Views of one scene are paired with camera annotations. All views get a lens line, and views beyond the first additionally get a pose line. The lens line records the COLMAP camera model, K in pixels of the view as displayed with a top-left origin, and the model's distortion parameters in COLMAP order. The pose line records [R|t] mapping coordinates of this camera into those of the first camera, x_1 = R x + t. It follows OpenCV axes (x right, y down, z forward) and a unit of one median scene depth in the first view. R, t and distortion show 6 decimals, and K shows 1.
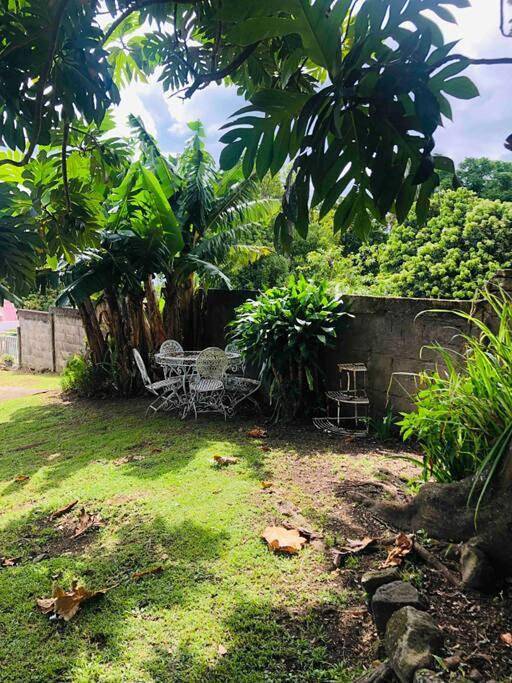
lens RADIAL K [[574.6, 0, 255.0], [0, 574.6, 339.9], [0, 0, 1]] dist [0.017954, -0.003083]
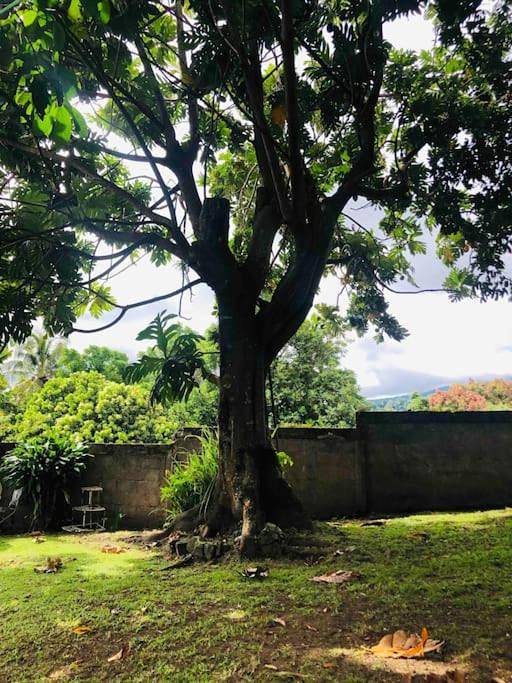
lens RADIAL K [[574.6, 0, 256.2], [0, 574.6, 341.7], [0, 0, 1]] dist [0.017954, -0.003083]
pose [[0.788109, 0.116420, 0.604426, -0.122030], [0.065926, 0.960338, -0.270934, 0.030203], [-0.611995, 0.253373, 0.749176, -0.144199]]
